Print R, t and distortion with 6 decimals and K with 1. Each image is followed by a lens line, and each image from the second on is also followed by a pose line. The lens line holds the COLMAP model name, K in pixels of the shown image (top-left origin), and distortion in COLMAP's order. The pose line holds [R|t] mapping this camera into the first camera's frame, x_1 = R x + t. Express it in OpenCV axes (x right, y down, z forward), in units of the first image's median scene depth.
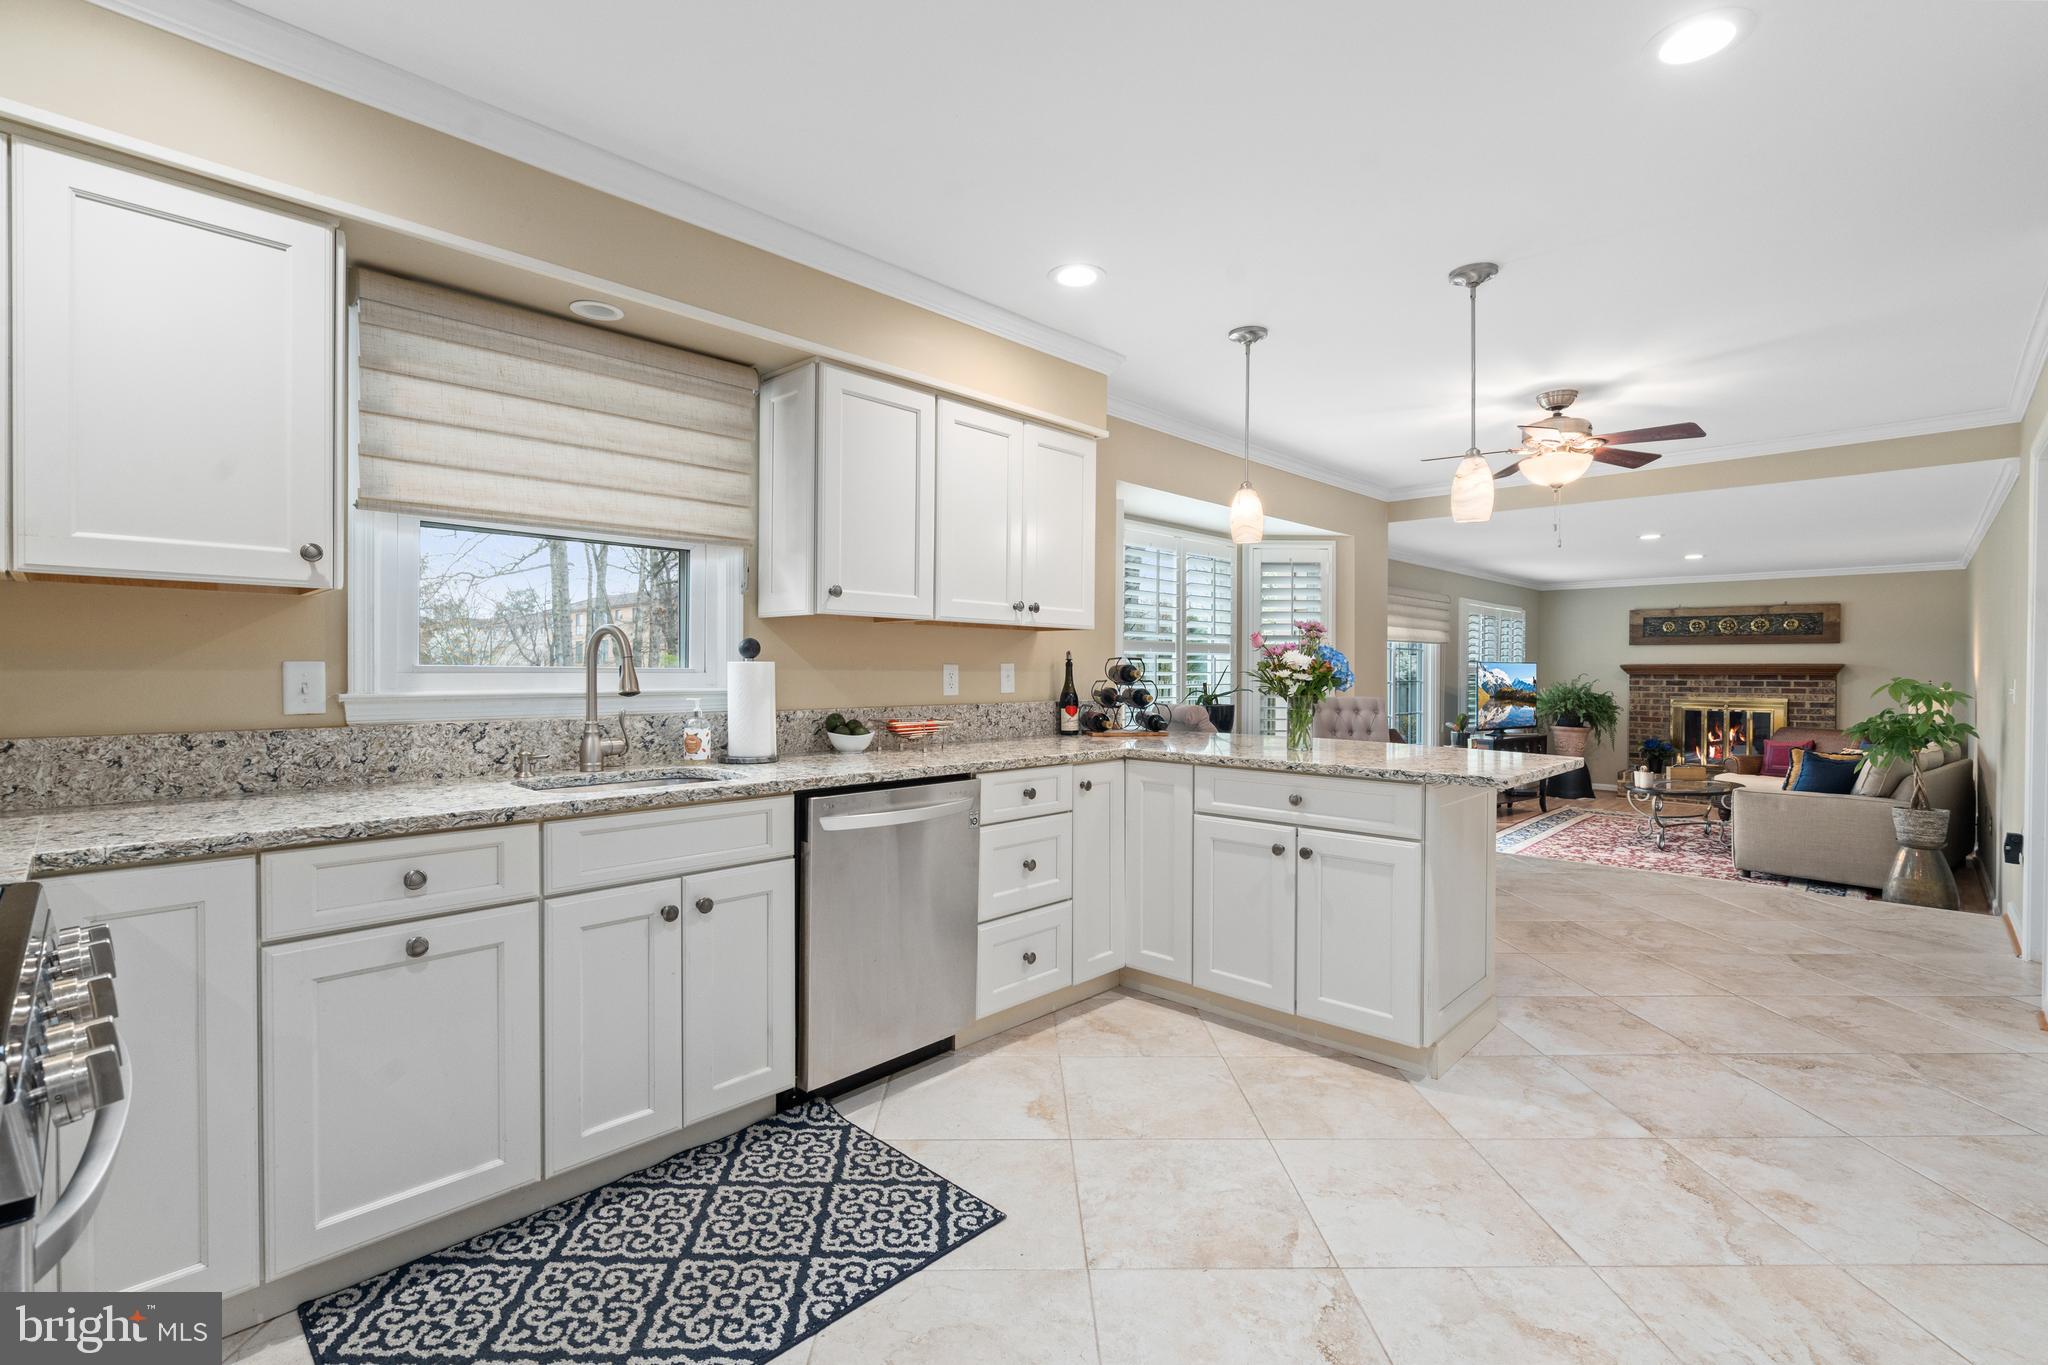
lens RADIAL K [[921.5, 0, 1014.4], [0, 921.5, 679.3], [0, 0, 1]] dist [-0.000650, -0.000840]
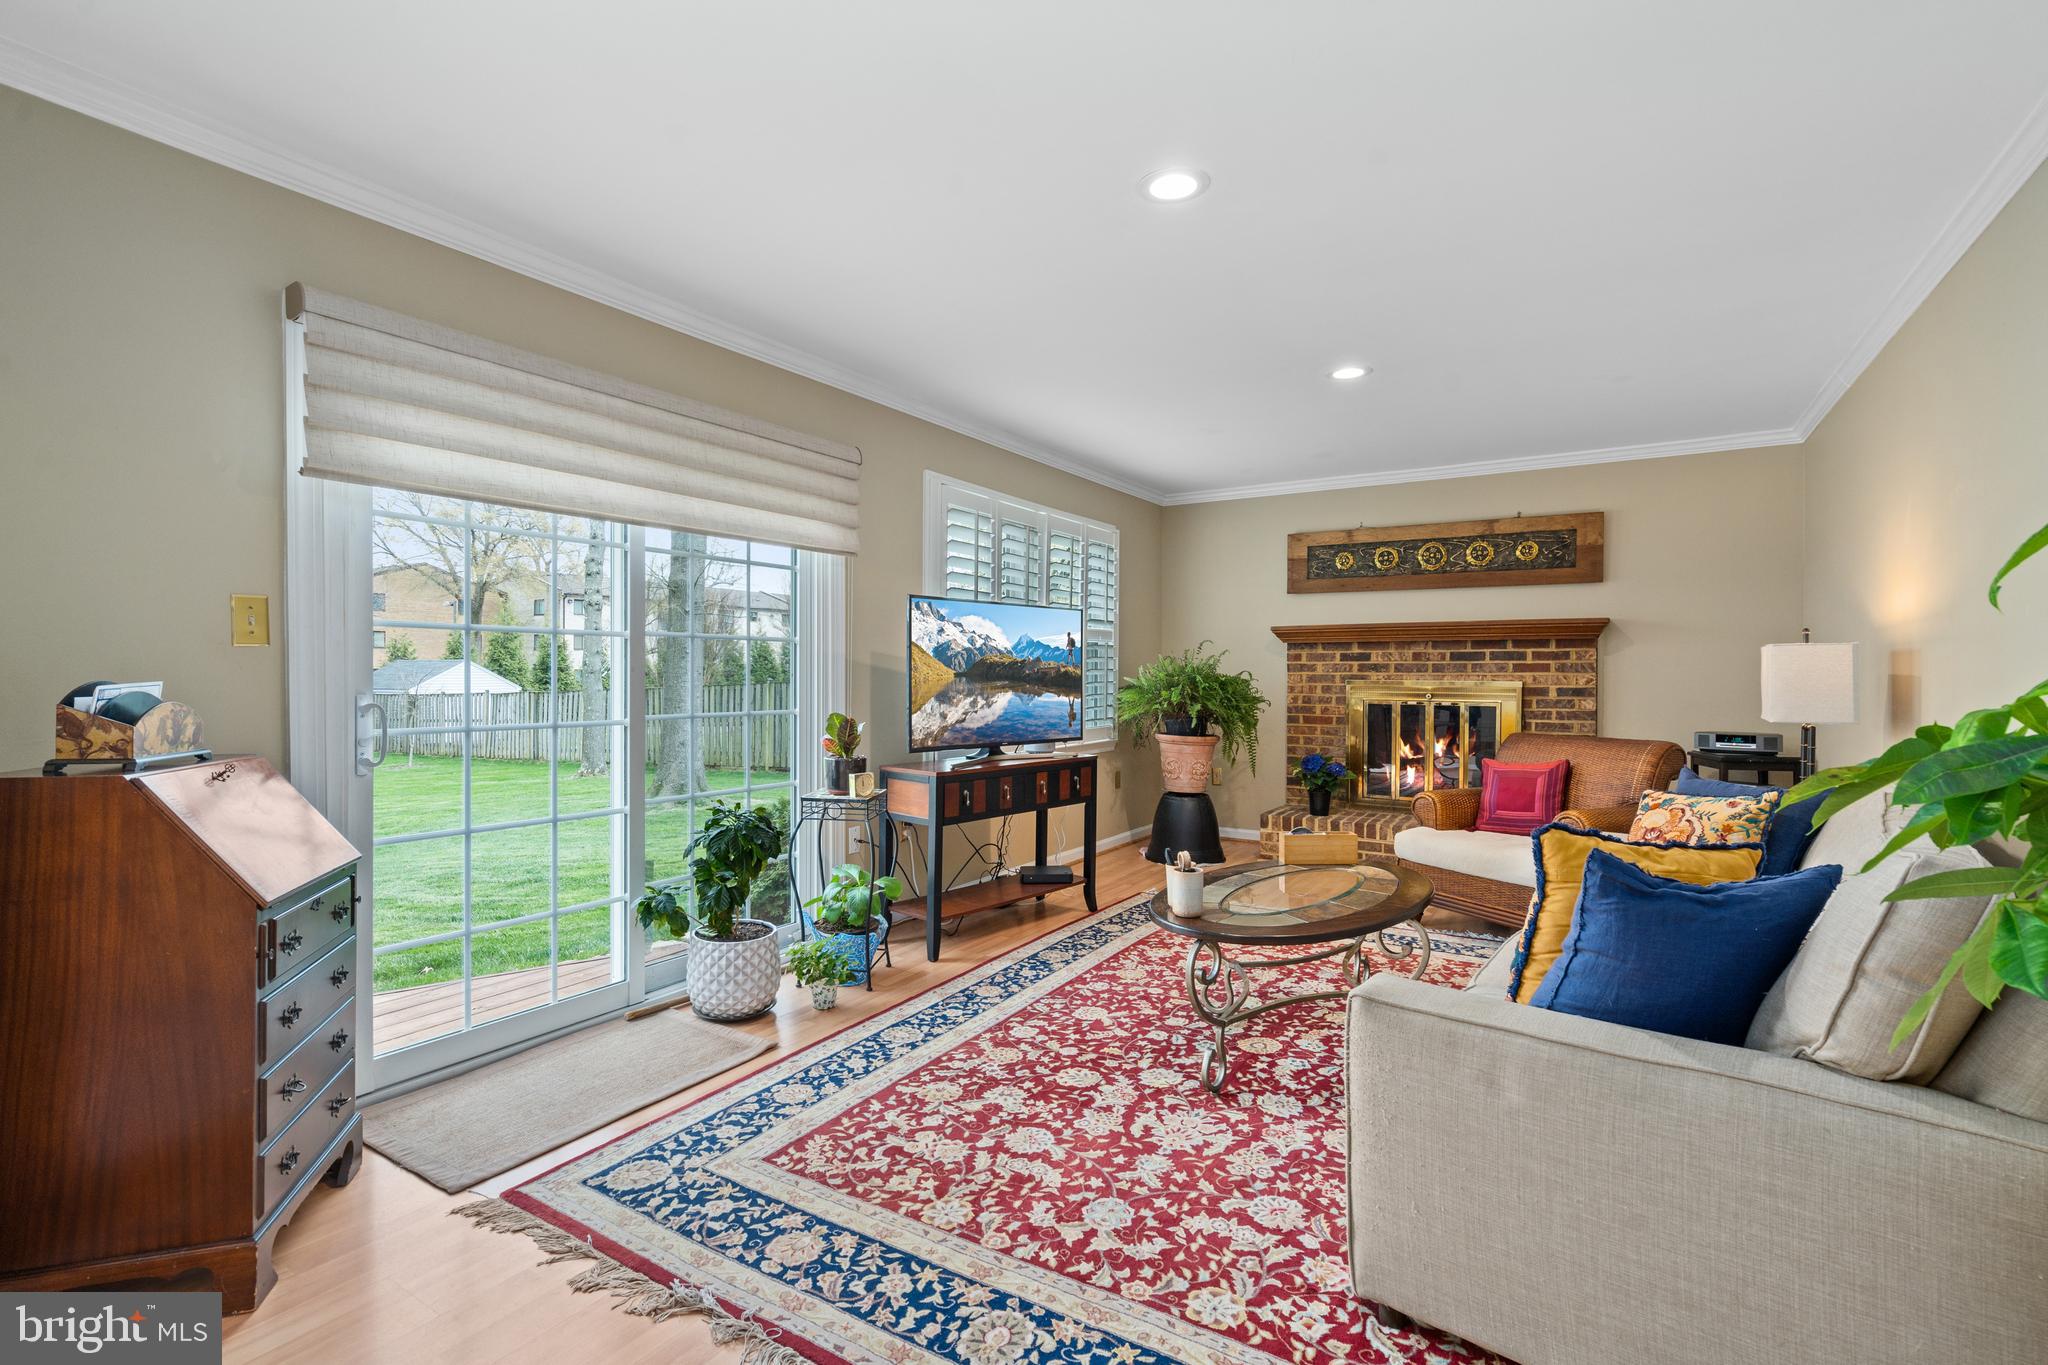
lens RADIAL K [[921.5, 0, 1033.7], [0, 921.5, 680.6], [0, 0, 1]] dist [-0.000650, -0.000840]
pose [[0.977329, 0.000144, 0.211726, 0.417658], [0.000843, 0.999989, -0.004567, 0.022360], [-0.211725, 0.004642, 0.977318, 0.499912]]
